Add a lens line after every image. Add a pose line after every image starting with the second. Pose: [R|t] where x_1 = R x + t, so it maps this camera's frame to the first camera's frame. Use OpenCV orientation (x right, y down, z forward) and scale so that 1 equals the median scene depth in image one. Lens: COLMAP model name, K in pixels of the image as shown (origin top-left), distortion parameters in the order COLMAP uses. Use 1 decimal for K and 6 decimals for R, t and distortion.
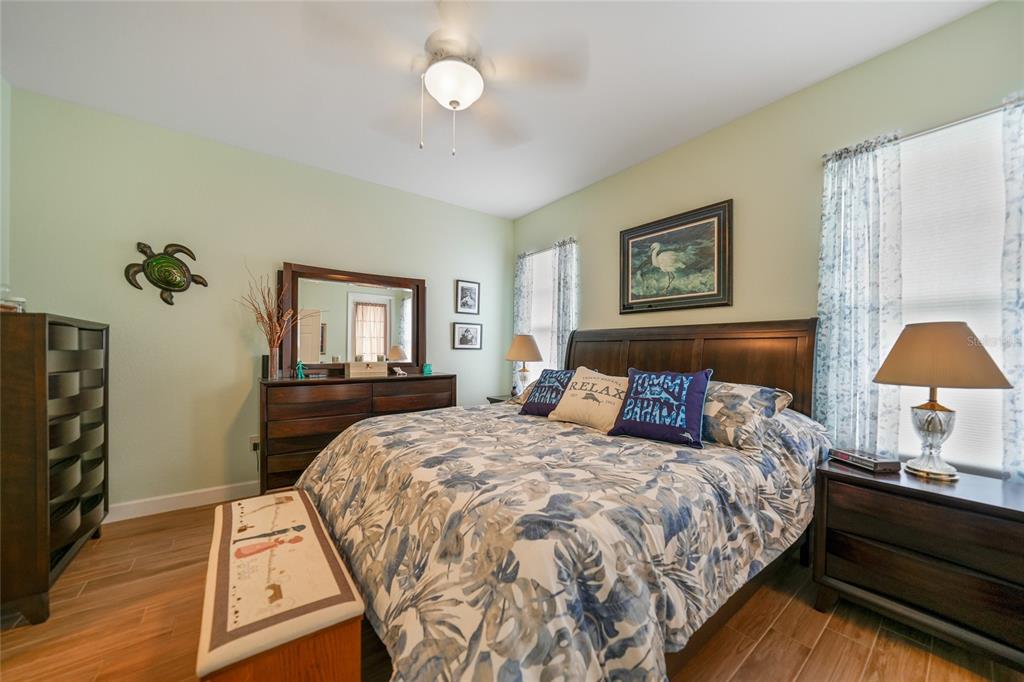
lens RADIAL K [[358.7, 0, 506.1], [0, 358.7, 345.5], [0, 0, 1]] dist [-0.022961, 0.004762]
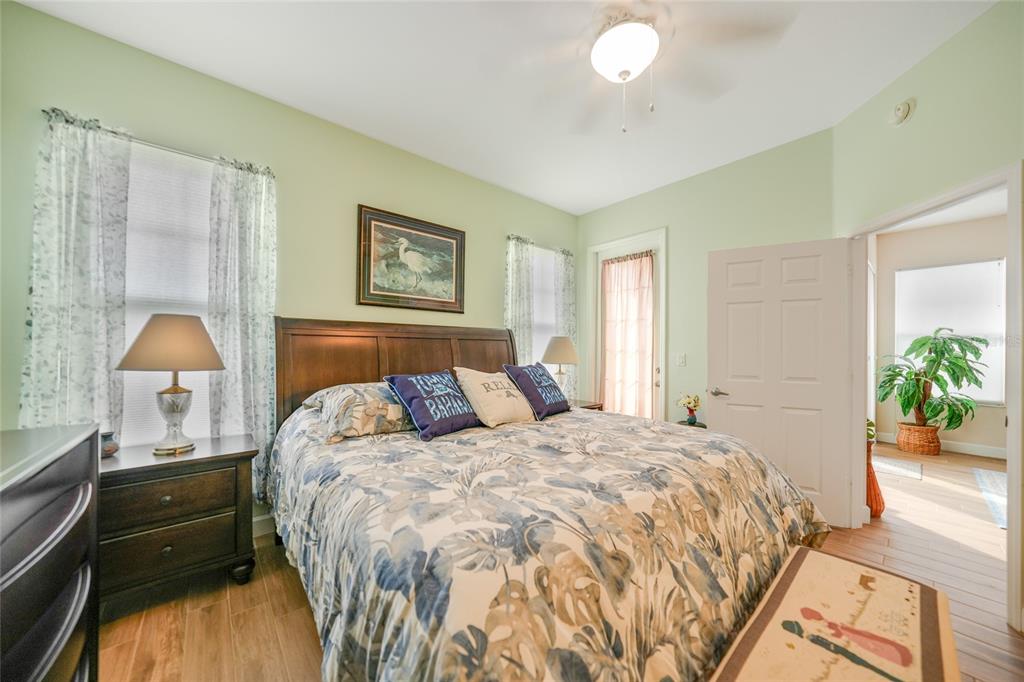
lens RADIAL K [[358.7, 0, 502.0], [0, 358.7, 348.0], [0, 0, 1]] dist [-0.022961, 0.004762]
pose [[-0.056028, -0.011813, 0.998359, -0.887971], [-0.021846, 0.999705, 0.010603, -0.001007], [-0.998190, -0.021216, -0.056270, 1.175795]]
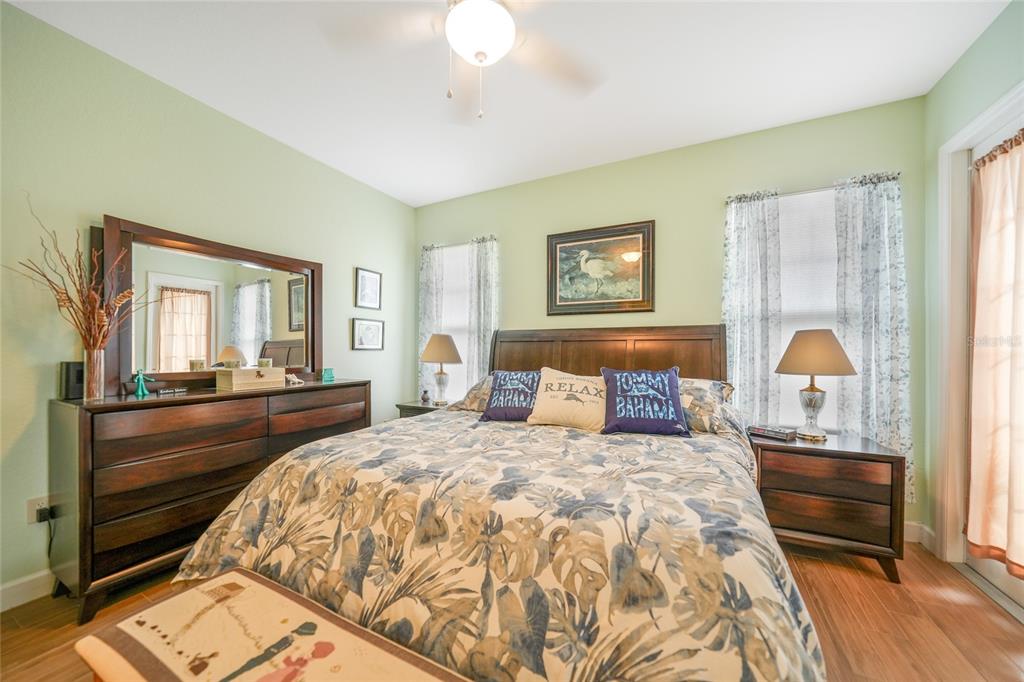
lens RADIAL K [[358.7, 0, 507.8], [0, 358.7, 347.8], [0, 0, 1]] dist [-0.022961, 0.004762]
pose [[0.899982, -0.004005, 0.435908, -0.392631], [0.000927, 0.999973, 0.007273, -0.003005], [-0.435925, -0.006141, 0.899962, 0.194029]]
